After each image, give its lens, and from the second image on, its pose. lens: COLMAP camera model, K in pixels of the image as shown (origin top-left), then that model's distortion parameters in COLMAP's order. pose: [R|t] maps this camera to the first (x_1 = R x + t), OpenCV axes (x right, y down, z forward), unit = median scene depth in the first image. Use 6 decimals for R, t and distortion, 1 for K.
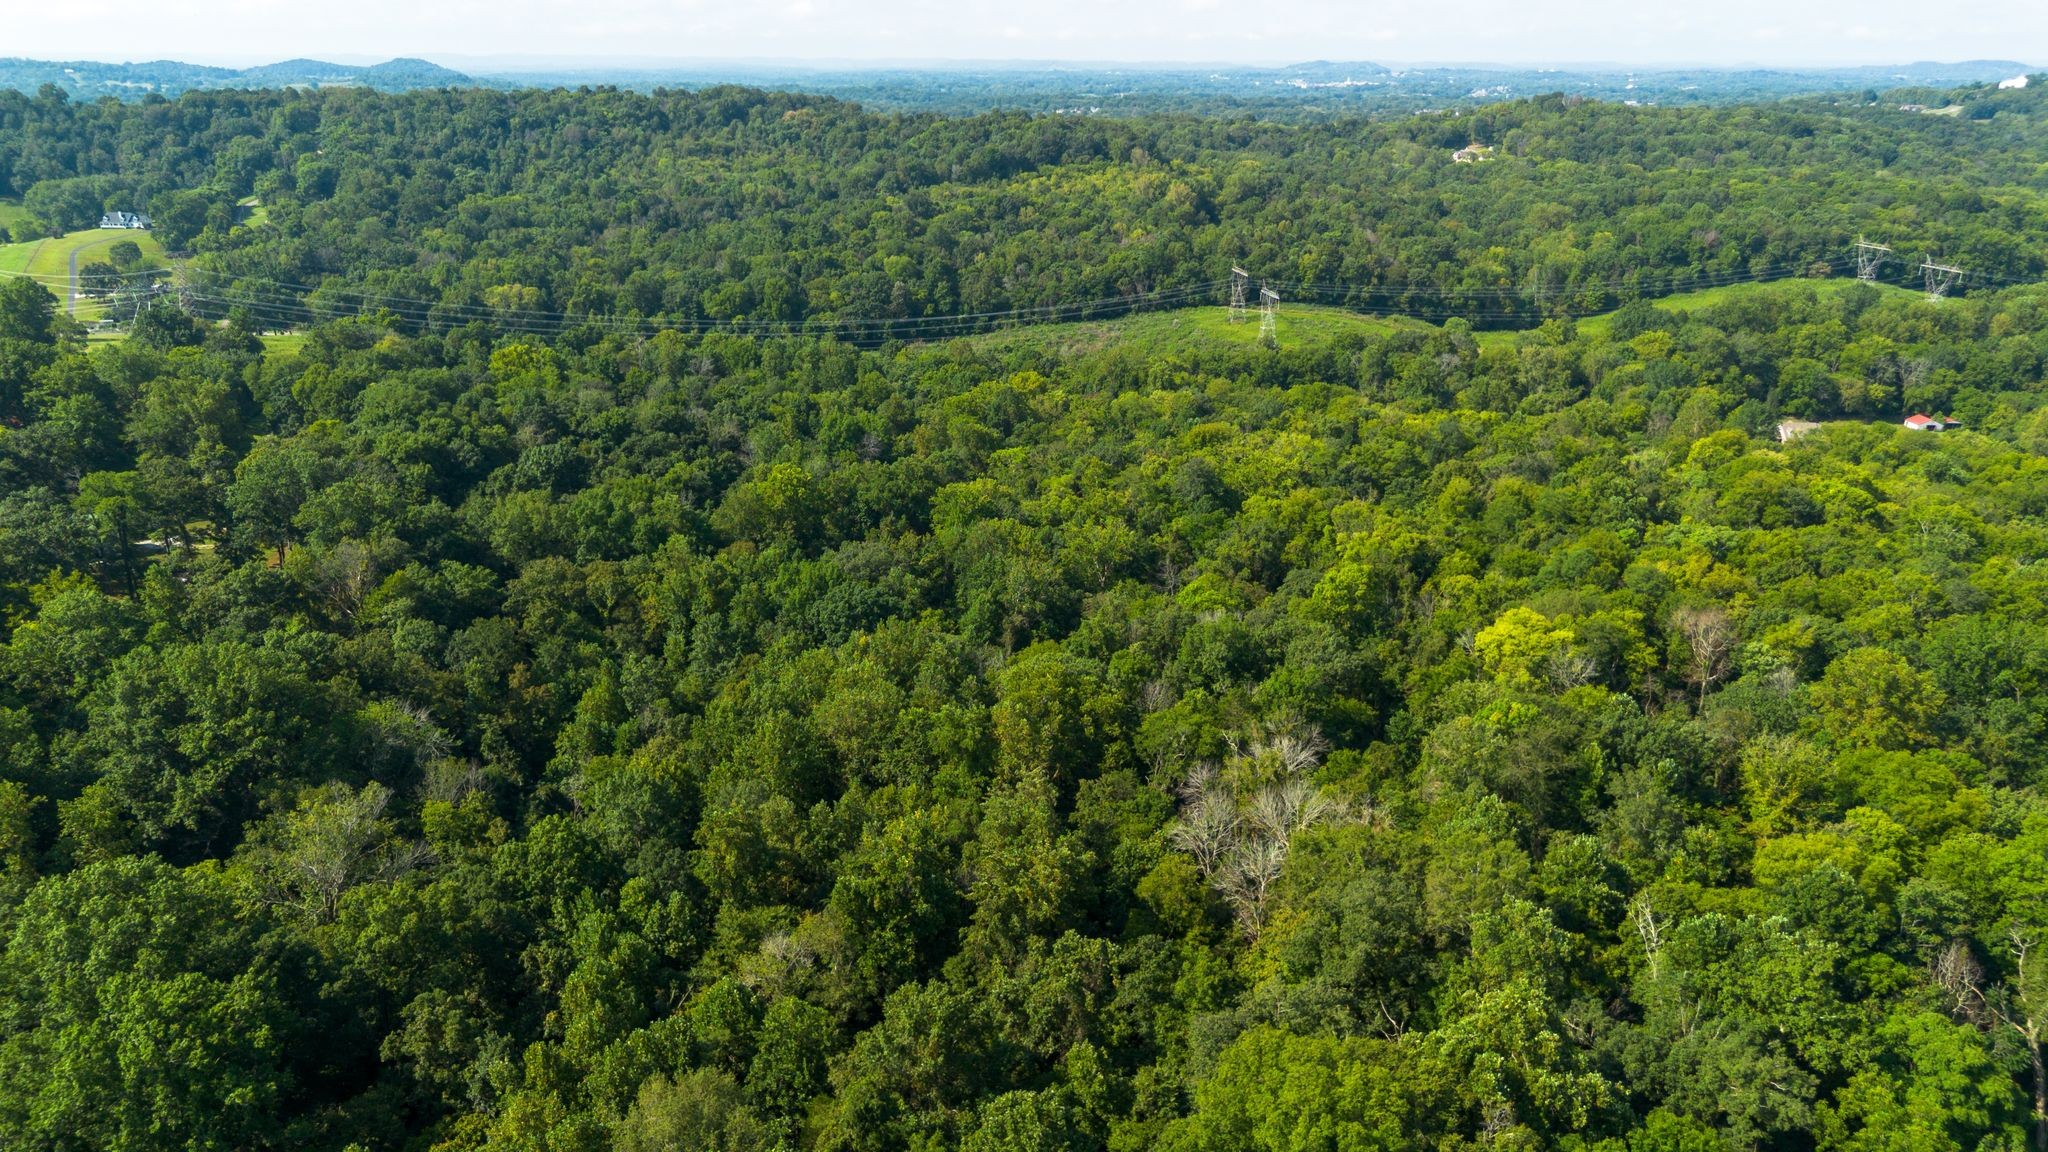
lens RADIAL K [[1481.6, 0, 1024.2], [0, 1481.6, 583.1], [0, 0, 1]] dist [0.058963, -0.048670]
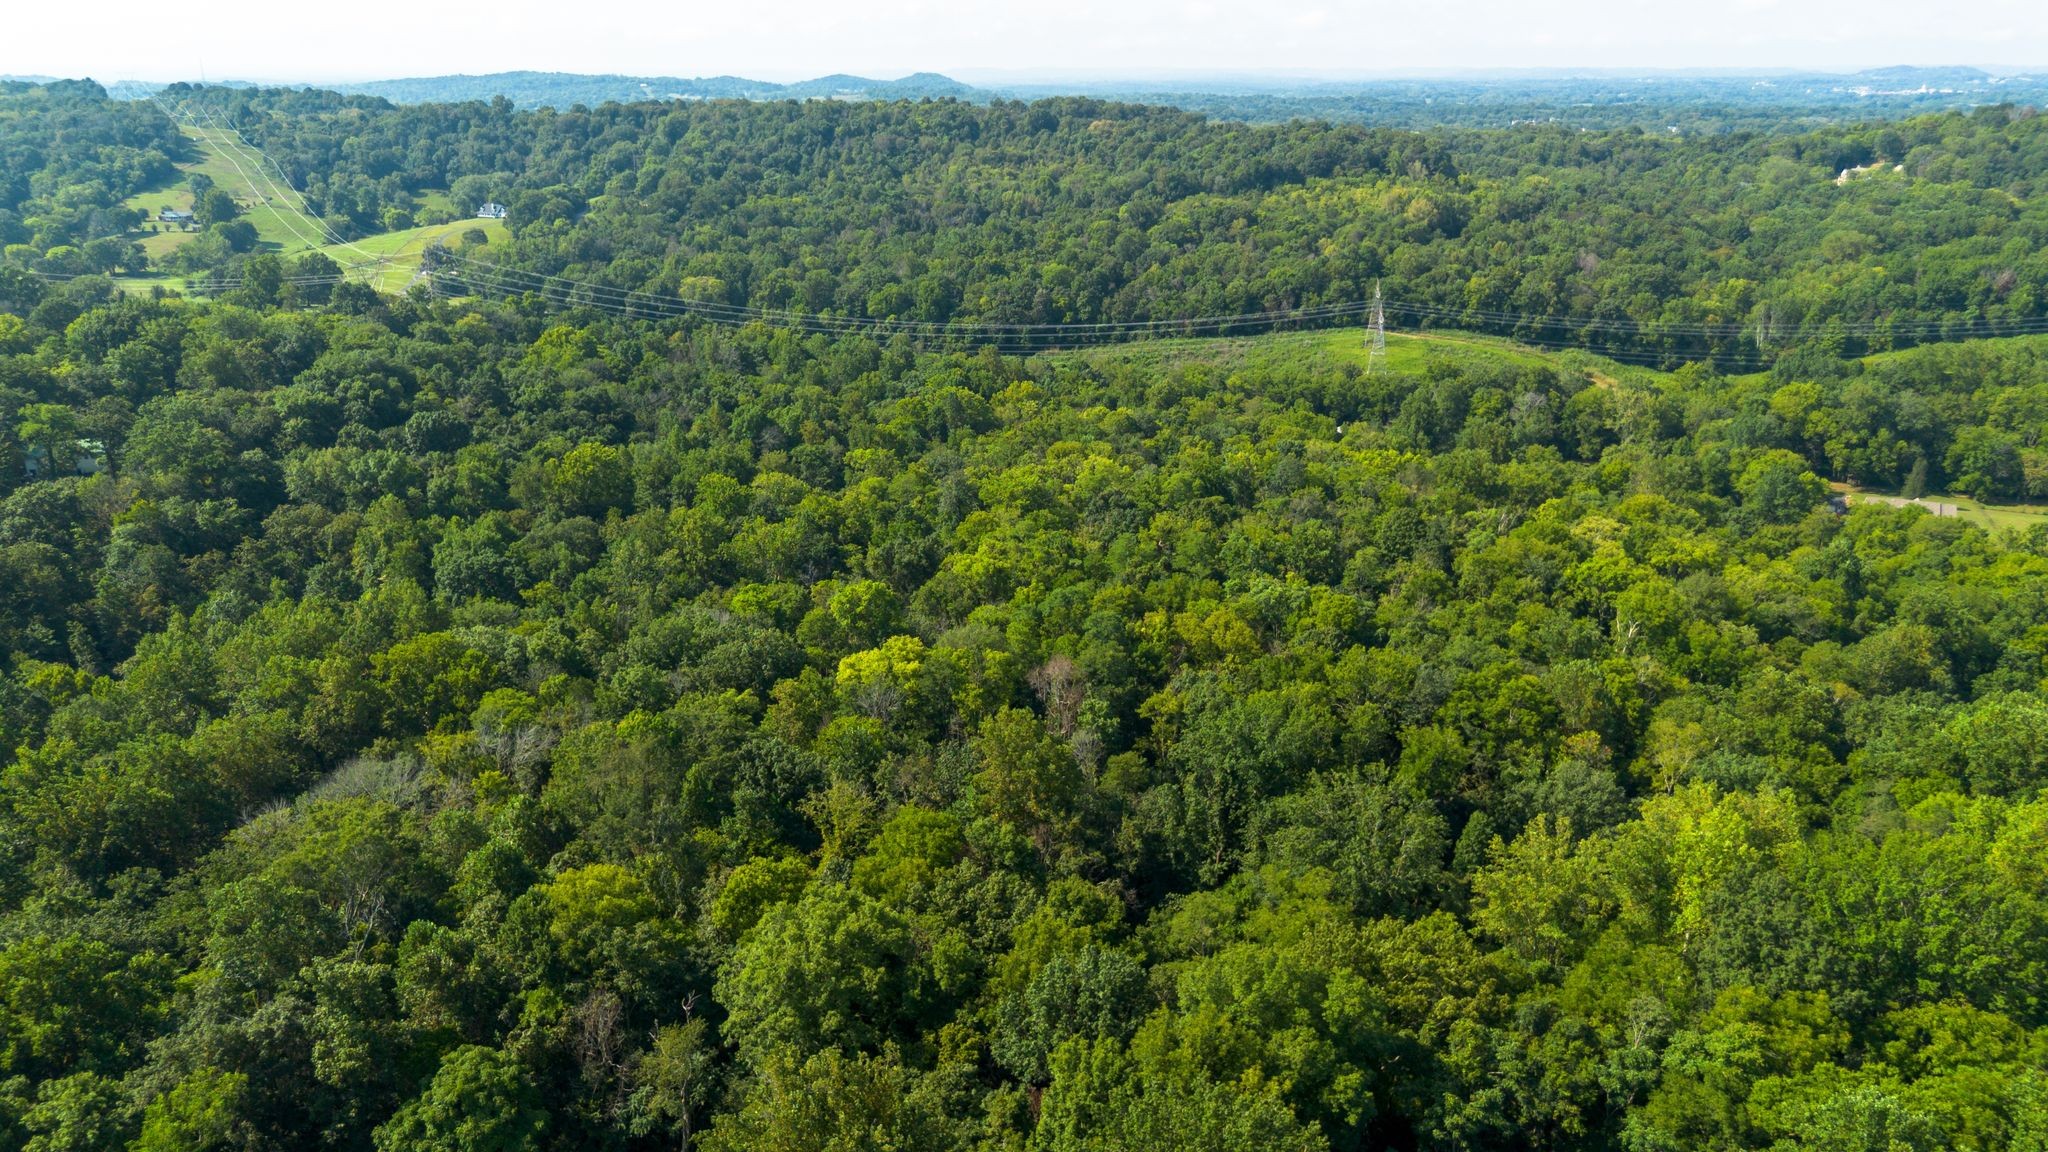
lens RADIAL K [[1481.6, 0, 1023.0], [0, 1481.6, 567.9], [0, 0, 1]] dist [0.058963, -0.048670]
pose [[0.943334, 0.102589, -0.315588, 0.228251], [-0.107367, 0.994217, 0.002259, -0.013399], [0.313995, 0.031753, 0.948894, 0.037538]]
